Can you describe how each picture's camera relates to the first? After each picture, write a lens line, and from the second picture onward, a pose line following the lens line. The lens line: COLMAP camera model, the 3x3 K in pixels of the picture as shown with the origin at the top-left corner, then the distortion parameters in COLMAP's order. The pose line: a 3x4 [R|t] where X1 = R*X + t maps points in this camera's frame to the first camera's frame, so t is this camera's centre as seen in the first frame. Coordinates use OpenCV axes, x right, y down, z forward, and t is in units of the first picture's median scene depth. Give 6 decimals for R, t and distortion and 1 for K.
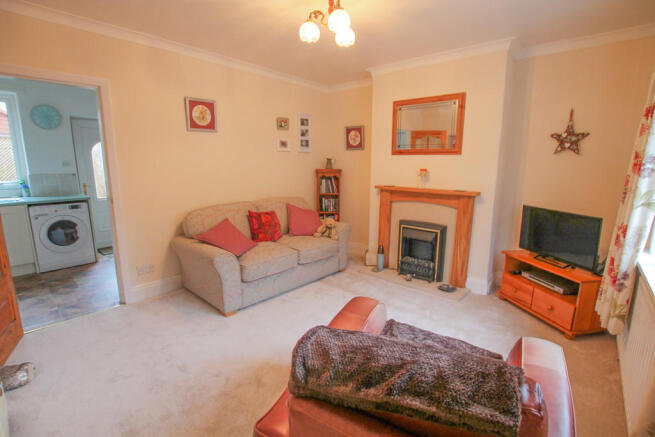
lens RADIAL K [[303.2, 0, 329.4], [0, 303.2, 216.5], [0, 0, 1]] dist [-0.029801, 0.001314]
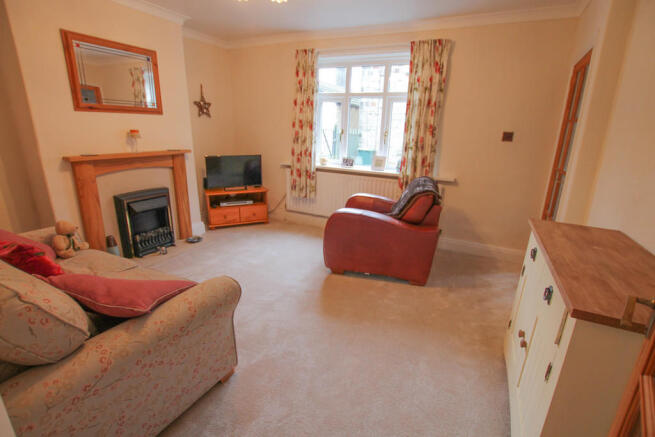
lens RADIAL K [[303.2, 0, 328.9], [0, 303.2, 219.9], [0, 0, 1]] dist [-0.029801, 0.001314]
pose [[-0.238859, -0.290664, 0.926532, -0.747752], [0.144374, 0.932916, 0.329886, -0.126670], [-0.960262, 0.212563, -0.180871, 0.721727]]
